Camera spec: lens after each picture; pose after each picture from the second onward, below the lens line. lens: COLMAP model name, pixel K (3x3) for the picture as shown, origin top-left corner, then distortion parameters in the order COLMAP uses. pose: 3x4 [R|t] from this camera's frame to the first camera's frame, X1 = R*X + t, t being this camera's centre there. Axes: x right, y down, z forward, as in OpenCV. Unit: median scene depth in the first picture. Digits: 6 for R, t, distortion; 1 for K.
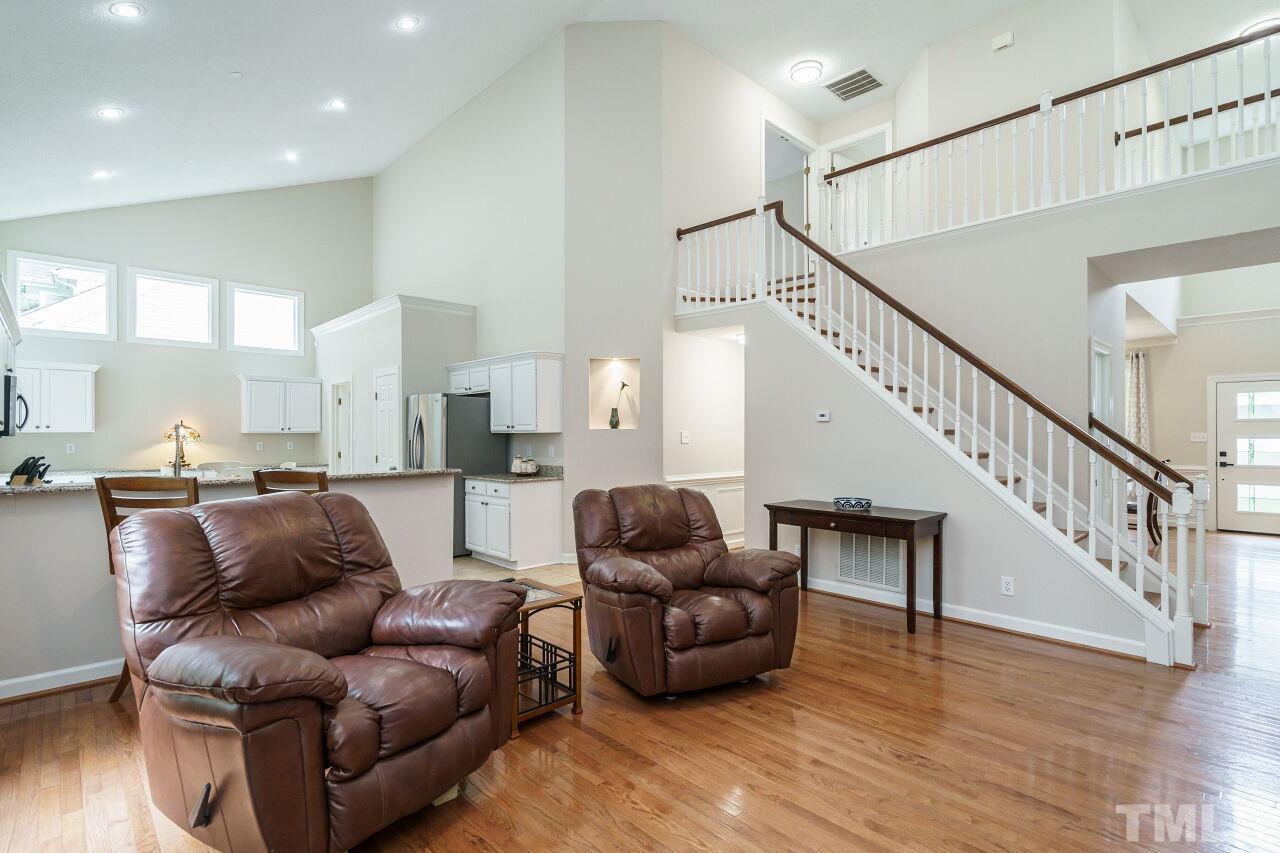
lens RADIAL K [[601.6, 0, 641.7], [0, 601.6, 432.7], [0, 0, 1]] dist [0.002785, -0.000683]
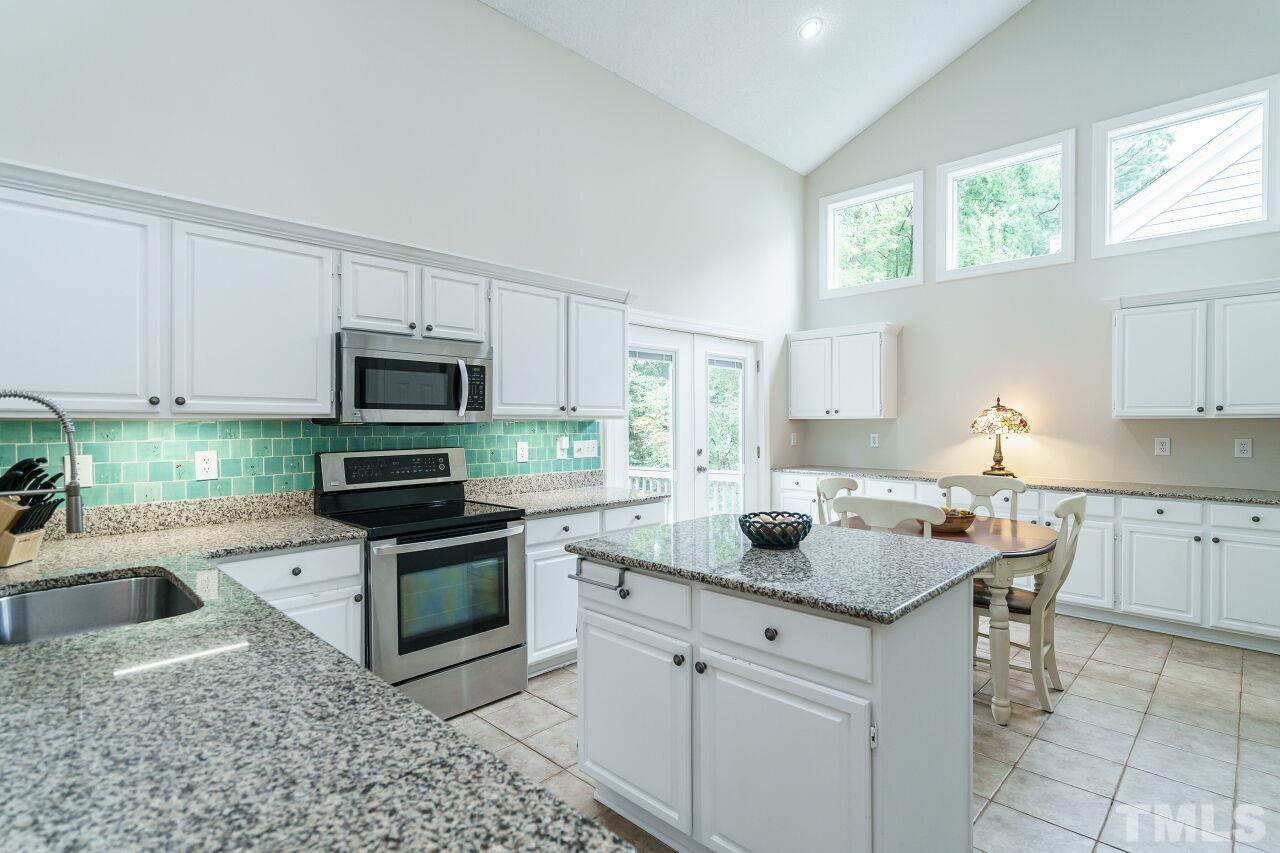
lens RADIAL K [[625.6, 0, 656.6], [0, 625.6, 424.2], [0, 0, 1]] dist [-0.001200, 0.001724]
pose [[0.023887, 0.002296, -0.999712, -0.183742], [0.001761, 0.999996, 0.002339, 0.003305], [0.999713, -0.001817, 0.023883, 0.698724]]
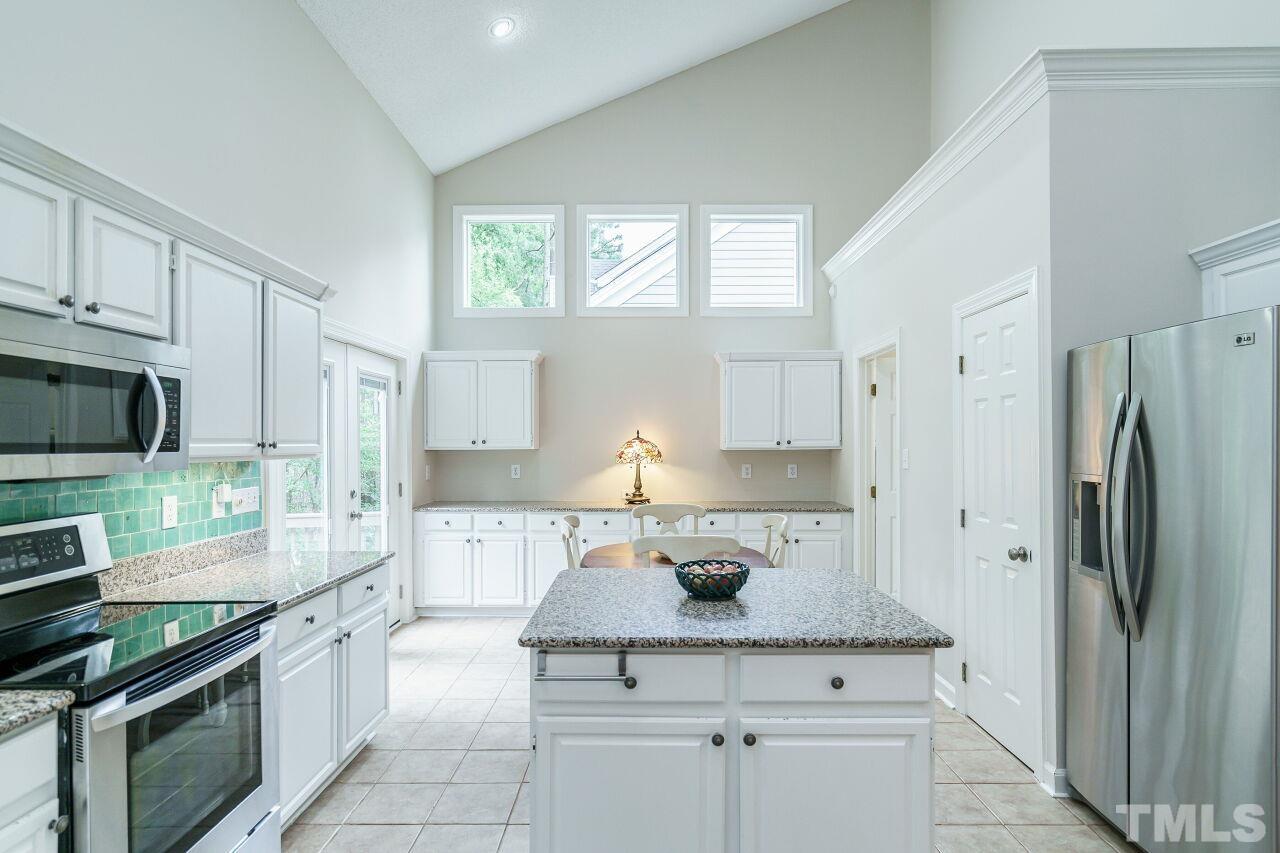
lens RADIAL K [[673.5, 0, 634.0], [0, 673.5, 439.4], [0, 0, 1]] dist [0.003094, 0.000696]
pose [[0.702674, -0.004948, -0.711495, -0.277393], [0.002891, 0.999987, -0.004099, -0.008501], [0.711506, 0.000823, 0.702679, 0.528830]]
